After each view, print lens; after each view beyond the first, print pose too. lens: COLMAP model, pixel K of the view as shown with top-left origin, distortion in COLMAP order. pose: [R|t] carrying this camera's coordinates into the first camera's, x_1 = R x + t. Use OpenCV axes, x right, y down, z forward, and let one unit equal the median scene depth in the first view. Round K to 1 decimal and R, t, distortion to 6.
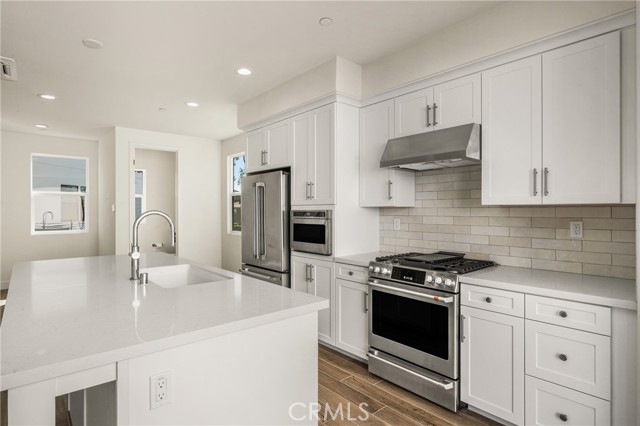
lens RADIAL K [[346.5, 0, 317.3], [0, 346.5, 210.2], [0, 0, 1]] dist [-0.004349, -0.001804]
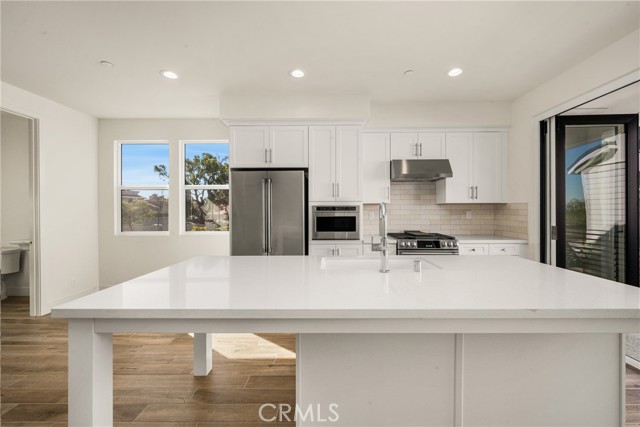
lens RADIAL K [[259.8, 0, 323.8], [0, 259.8, 214.0], [0, 0, 1]] dist [-0.004042, 0.000651]
pose [[0.649085, -0.014122, 0.760584, -0.848576], [0.001967, 0.999855, 0.016886, 0.015766], [-0.760713, -0.009464, 0.649019, 0.473576]]
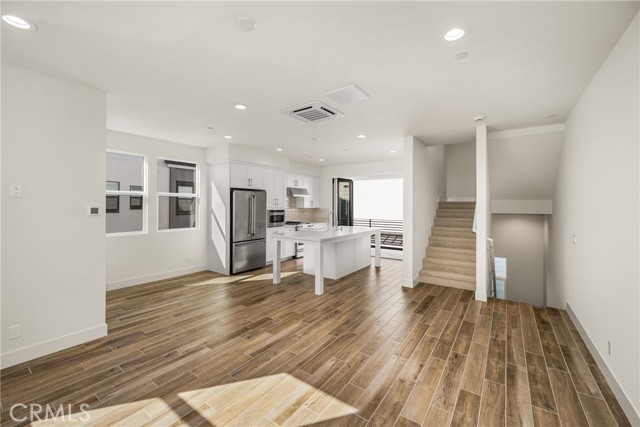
lens RADIAL K [[259.8, 0, 316.7], [0, 259.8, 206.7], [0, 0, 1]] dist [-0.004042, 0.000651]
pose [[-0.230359, -0.003976, 0.973097, -2.142870], [-0.004500, 0.999985, 0.003021, -0.031573], [-0.973095, -0.003683, -0.230374, 1.279117]]
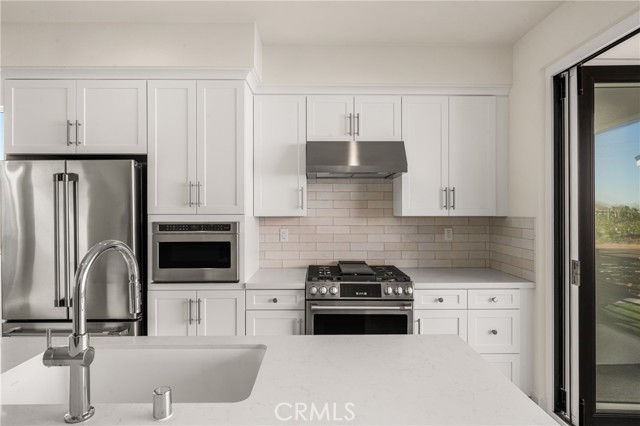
lens RADIAL K [[363.5, 0, 319.8], [0, 363.5, 209.5], [0, 0, 1]] dist [0.004638, -0.003505]
pose [[0.633629, 0.001582, 0.773635, -0.481562], [-0.001498, 0.999999, -0.000818, -0.027992], [-0.773635, -0.000641, 0.633631, 0.376892]]
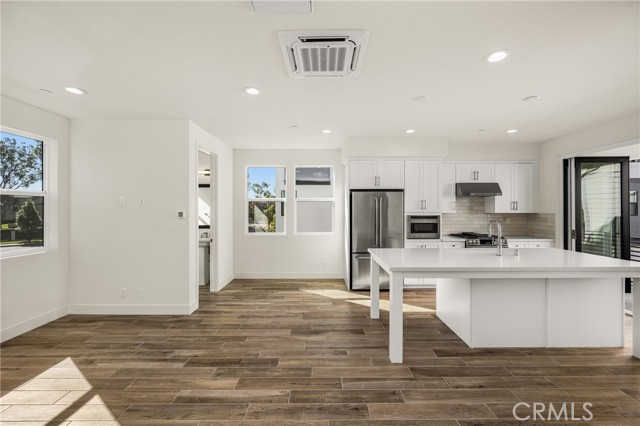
lens RADIAL K [[257.0, 0, 323.7], [0, 257.0, 210.6], [0, 0, 1]] dist [-0.001164, -0.000926]
pose [[0.646171, -0.004088, 0.763182, -1.546638], [-0.000507, 0.999983, 0.005785, -0.035809], [-0.763192, -0.004125, 0.646158, 0.587426]]
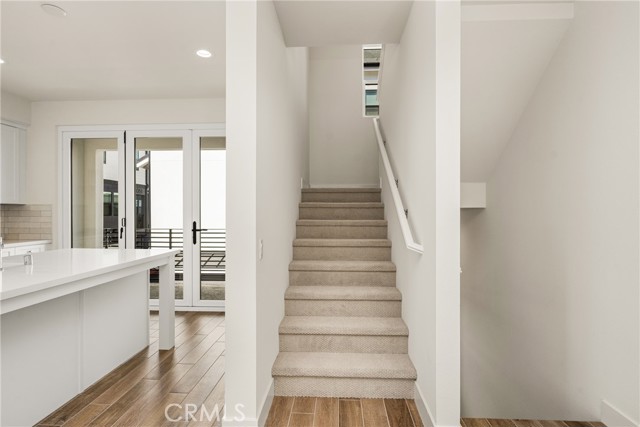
lens RADIAL K [[316.9, 0, 323.8], [0, 316.9, 213.1], [0, 0, 1]] dist [-0.000409, 0.000938]
pose [[-0.731148, -0.000961, 0.682218, -1.284143], [0.002898, 0.999986, 0.004514, 0.024052], [-0.682213, 0.005277, -0.731135, 0.722081]]
